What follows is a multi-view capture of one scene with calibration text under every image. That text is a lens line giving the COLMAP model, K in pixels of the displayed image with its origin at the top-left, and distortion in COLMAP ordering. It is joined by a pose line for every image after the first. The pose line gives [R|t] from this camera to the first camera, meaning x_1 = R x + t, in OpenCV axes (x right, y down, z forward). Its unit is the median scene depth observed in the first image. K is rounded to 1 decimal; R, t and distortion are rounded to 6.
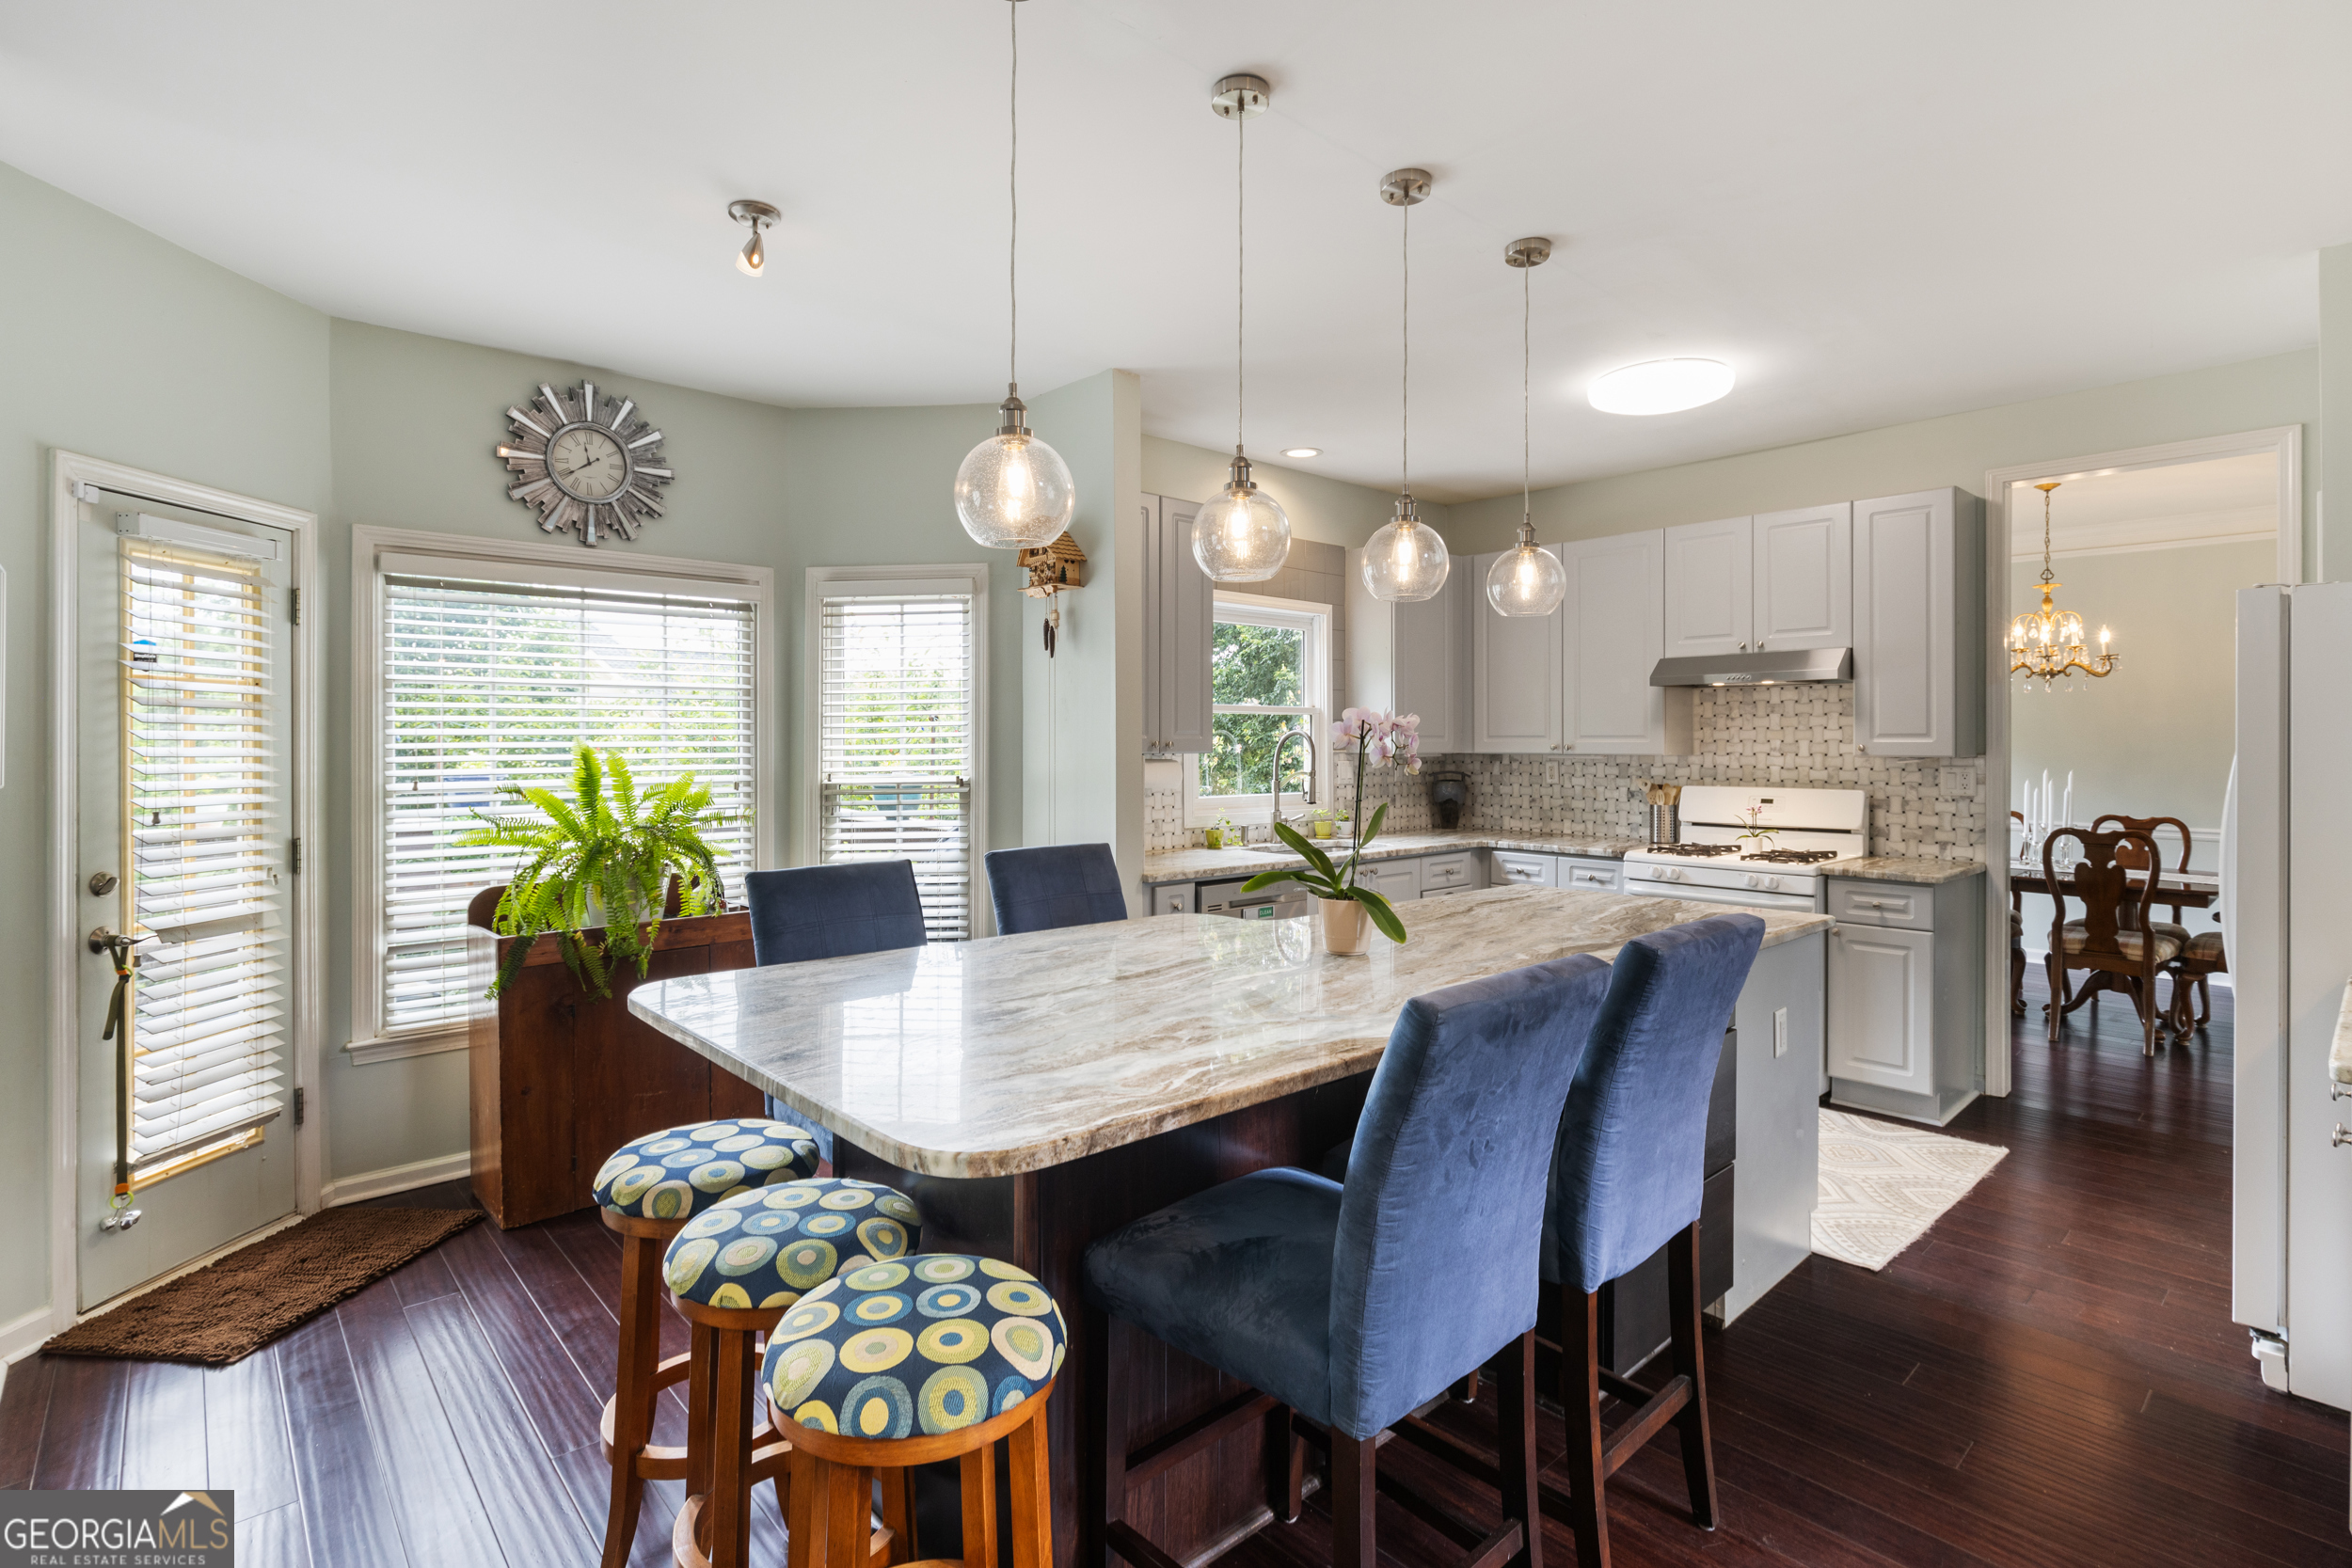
lens RADIAL K [[1132.9, 0, 1174.7], [0, 1132.9, 738.7], [0, 0, 1]] dist [0.000342, -0.000042]
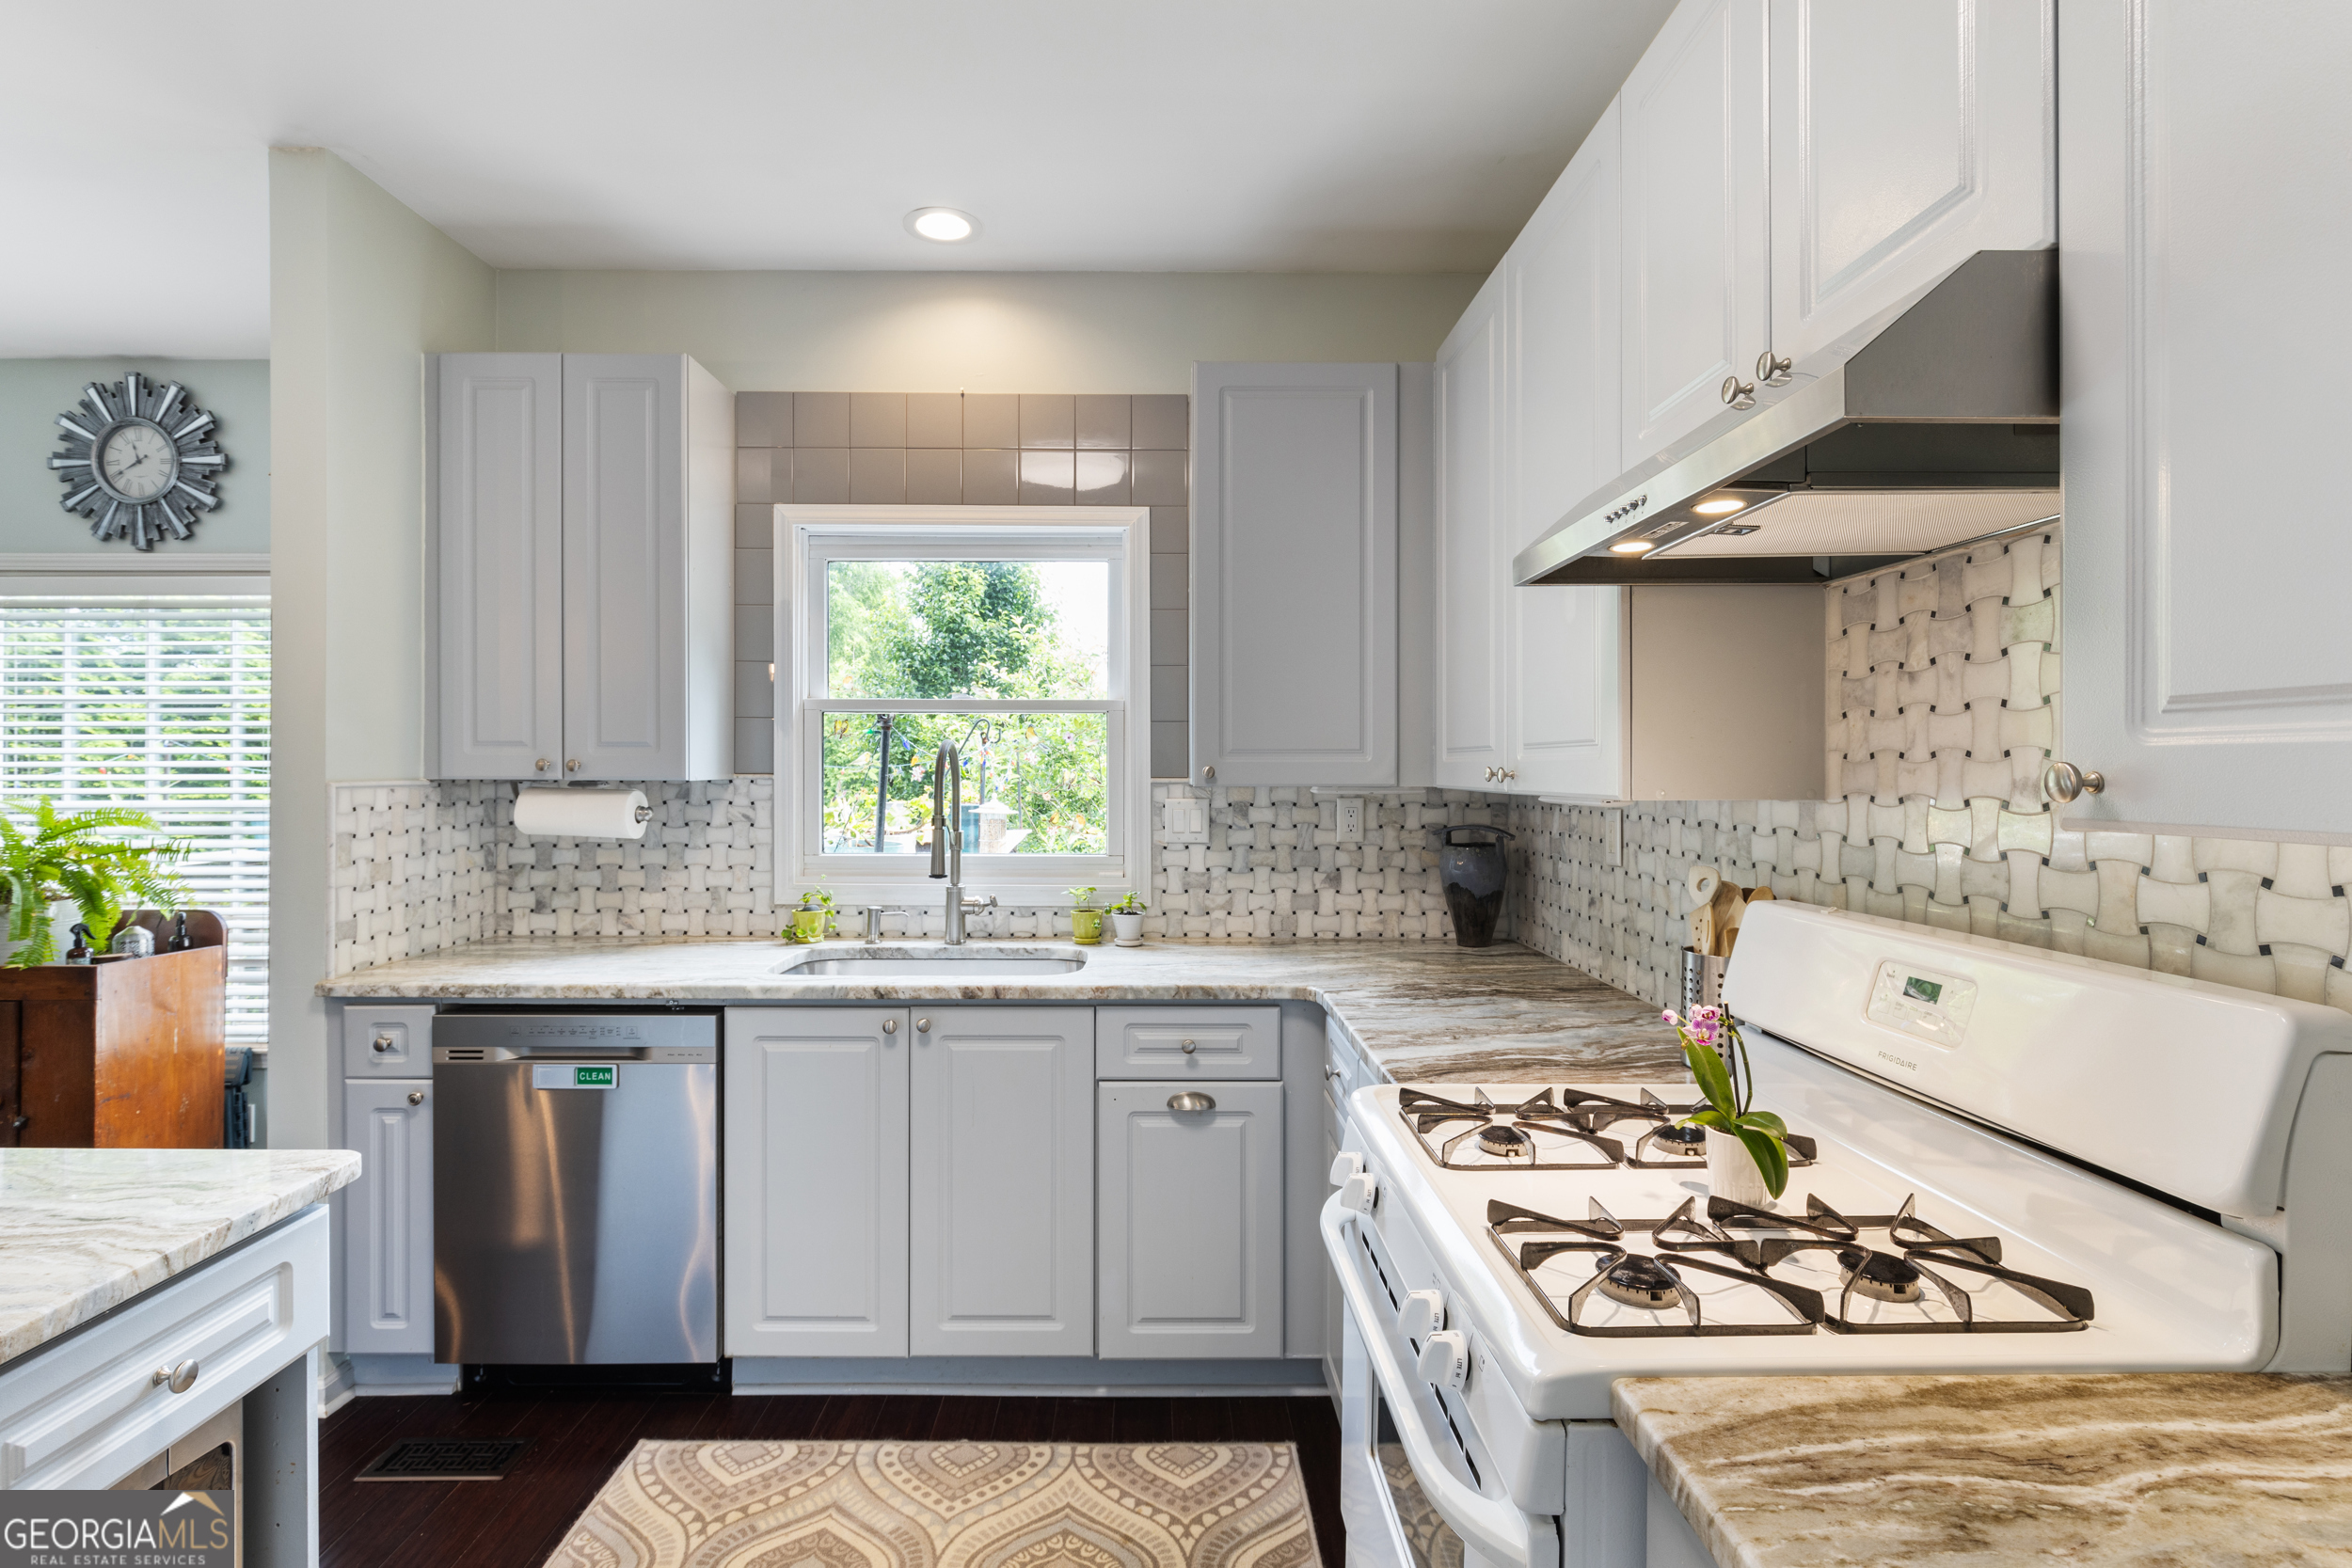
lens RADIAL K [[1097.1, 0, 1157.1], [0, 1097.1, 768.3], [0, 0, 1]] dist [-0.001093, -0.000328]
pose [[0.747552, 0.001299, -0.664202, 0.538345], [-0.000371, 0.999999, 0.001539, 0.005091], [0.664203, -0.000904, 0.747552, 0.678216]]
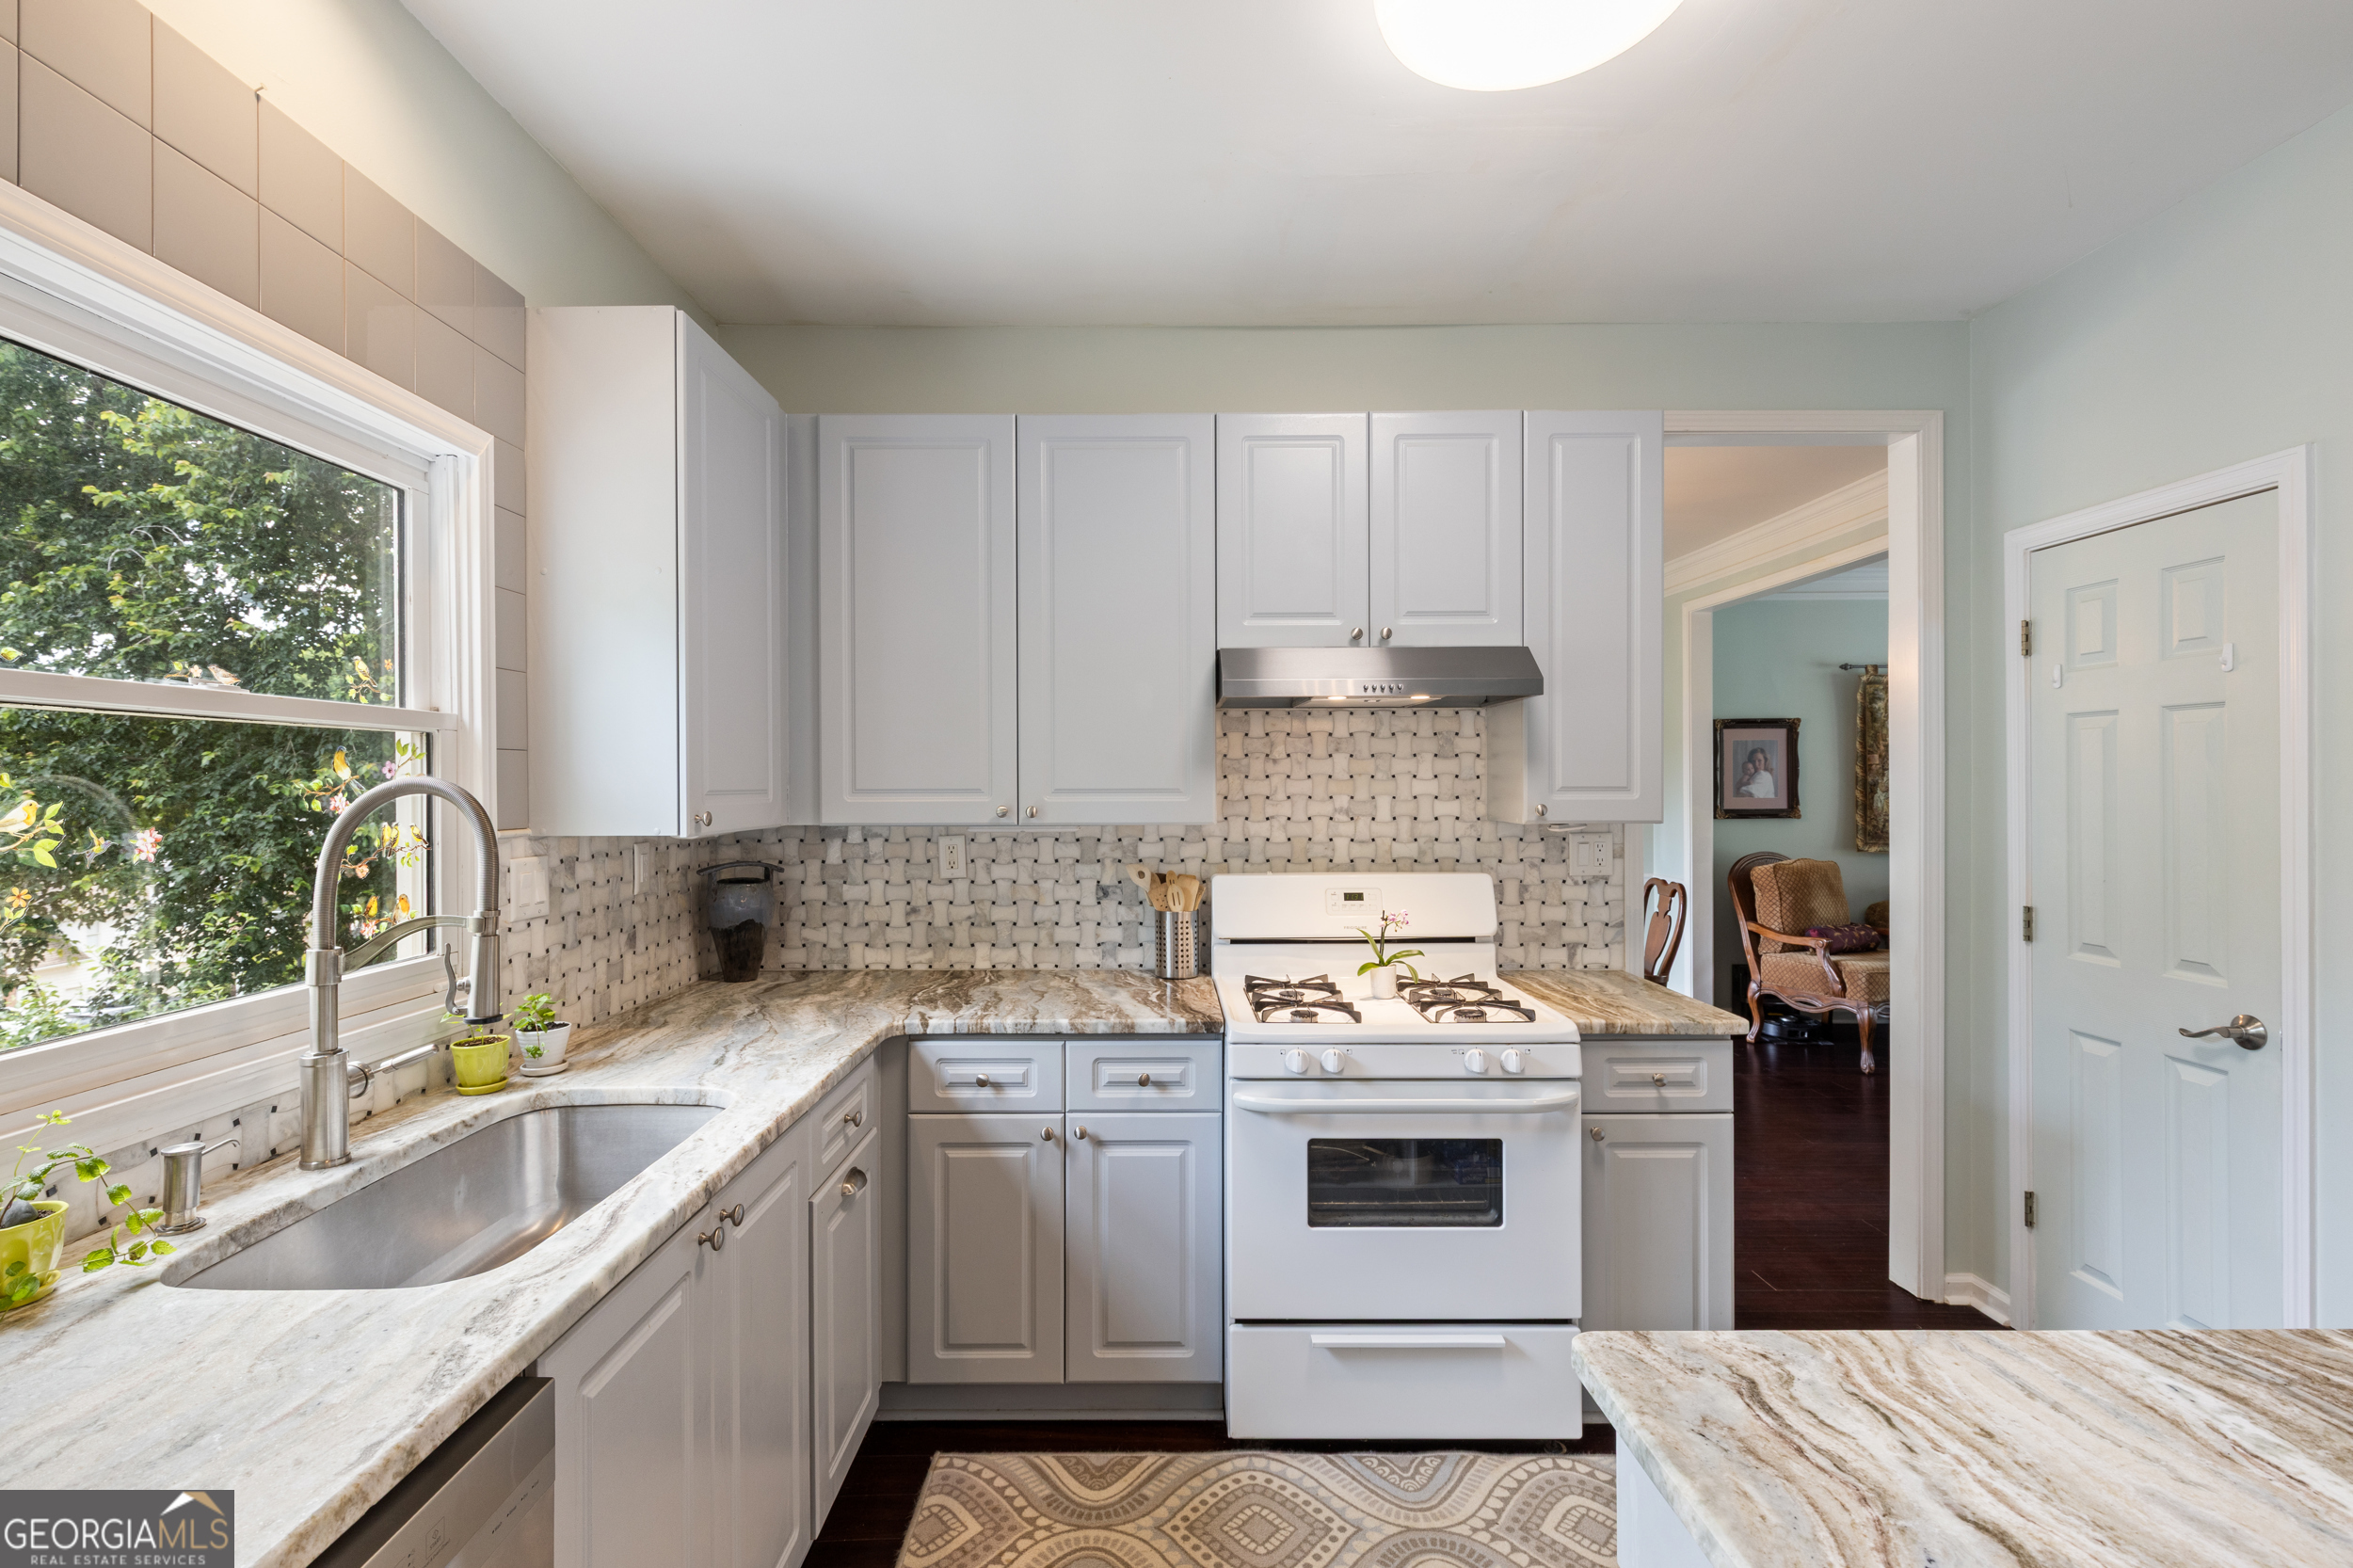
lens RADIAL K [[1060.5, 0, 1162.5], [0, 1060.5, 780.3], [0, 0, 1]] dist [0.010993, -0.000746]
pose [[0.670622, 0.000700, 0.741799, 0.030394], [0.001594, 0.999996, -0.002384, -0.005936], [-0.741798, 0.002781, 0.670618, 0.670219]]
